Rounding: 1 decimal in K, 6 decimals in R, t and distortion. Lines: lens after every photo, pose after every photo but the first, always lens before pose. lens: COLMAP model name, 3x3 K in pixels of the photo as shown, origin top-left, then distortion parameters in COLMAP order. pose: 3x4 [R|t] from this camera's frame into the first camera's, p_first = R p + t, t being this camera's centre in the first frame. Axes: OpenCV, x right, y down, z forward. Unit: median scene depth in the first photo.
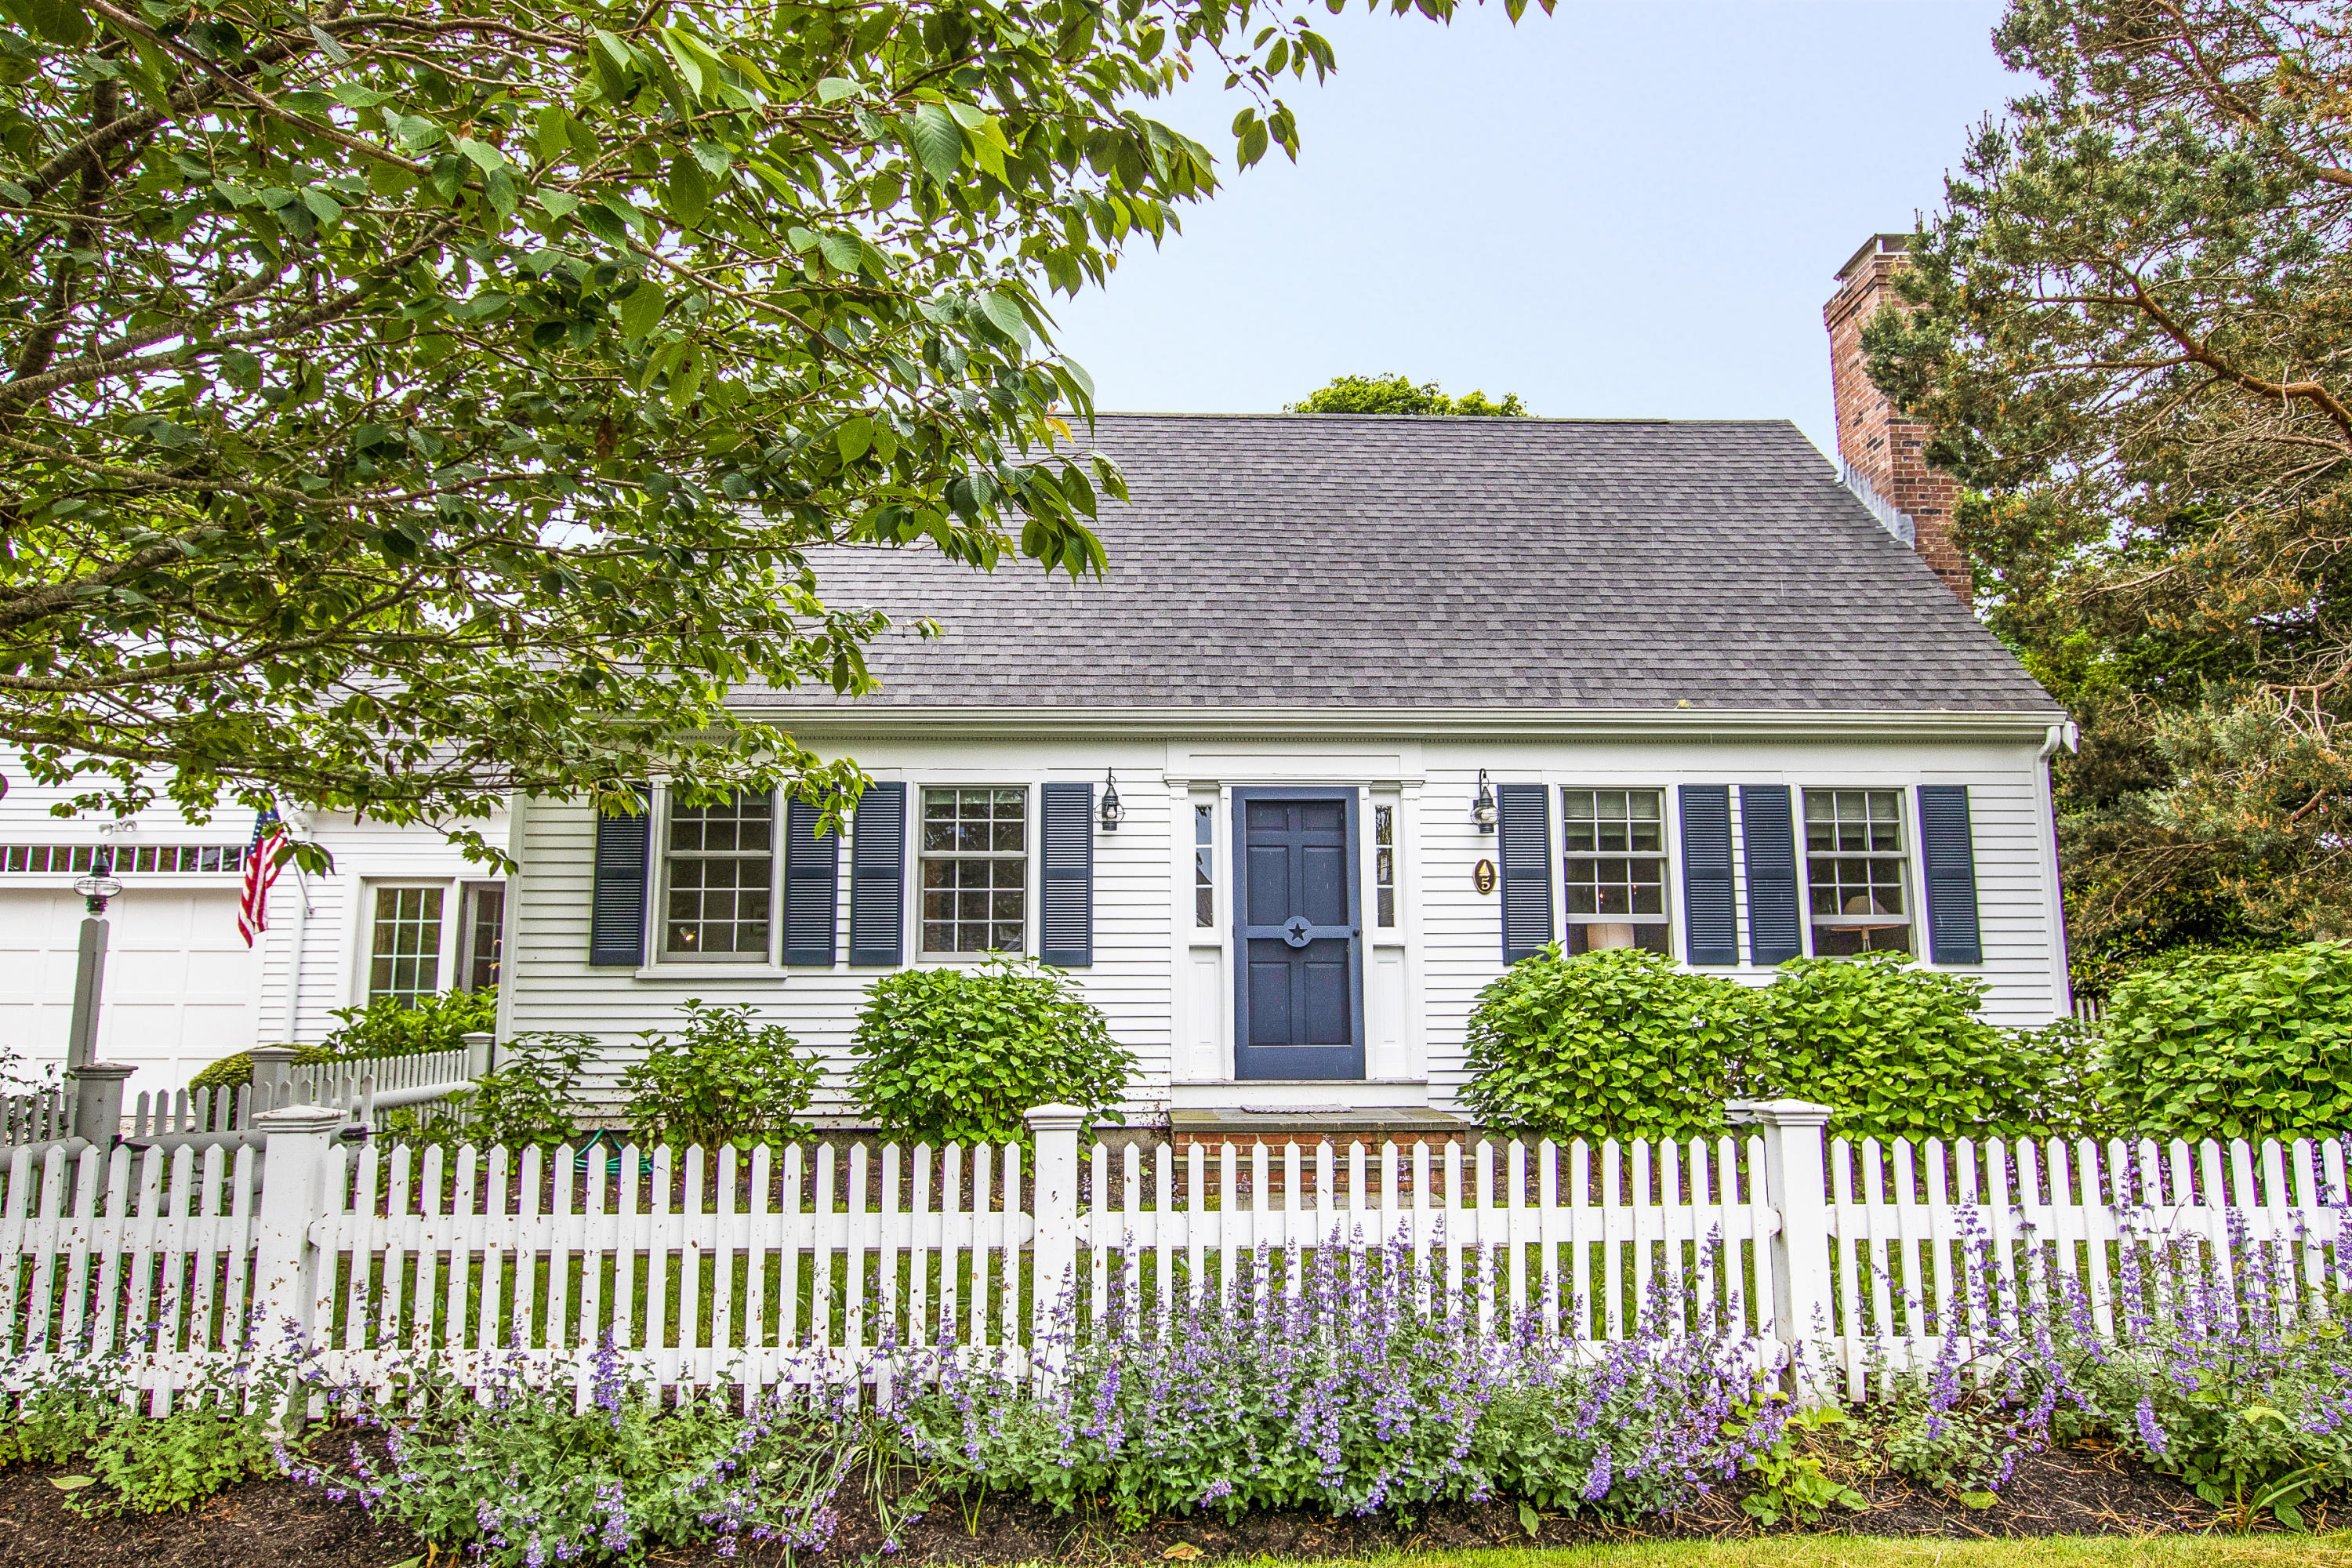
lens RADIAL K [[1633.4, 0, 1178.6], [0, 1633.4, 778.8], [0, 0, 1]] dist [-0.004565, -0.000539]
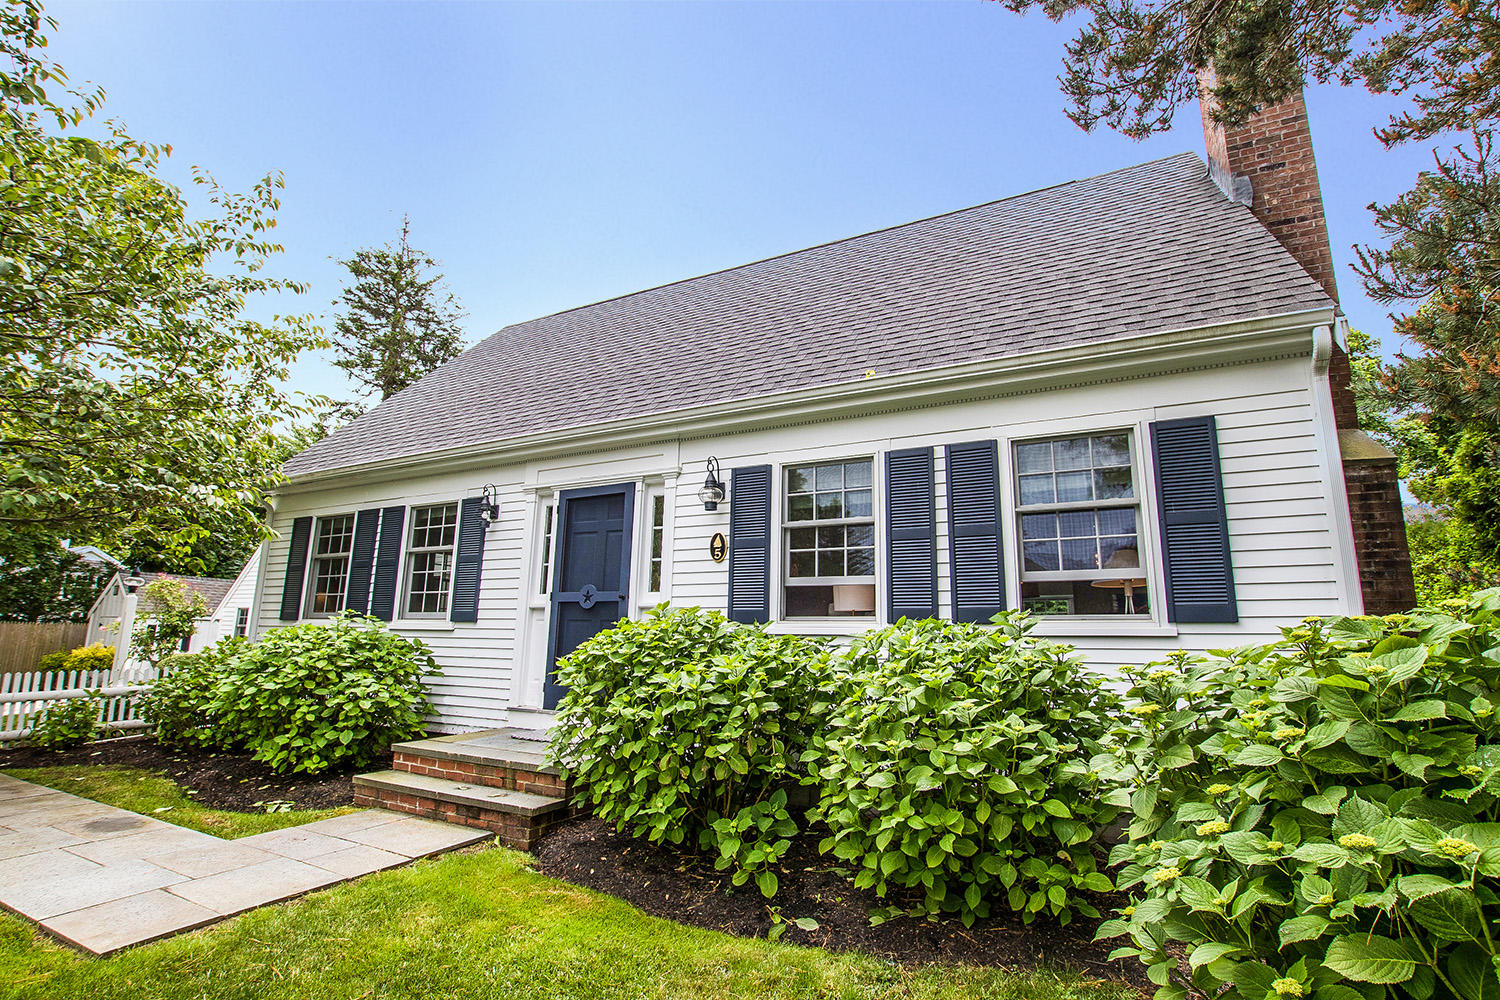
lens RADIAL K [[721.0, 0, 744.5], [0, 721.0, 508.5], [0, 0, 1]] dist [-0.031678, 0.000560]
pose [[0.856190, -0.076209, -0.511011, 0.467134], [0.058297, 0.996995, -0.051010, 0.058847], [0.513362, 0.013883, 0.858060, 0.560178]]
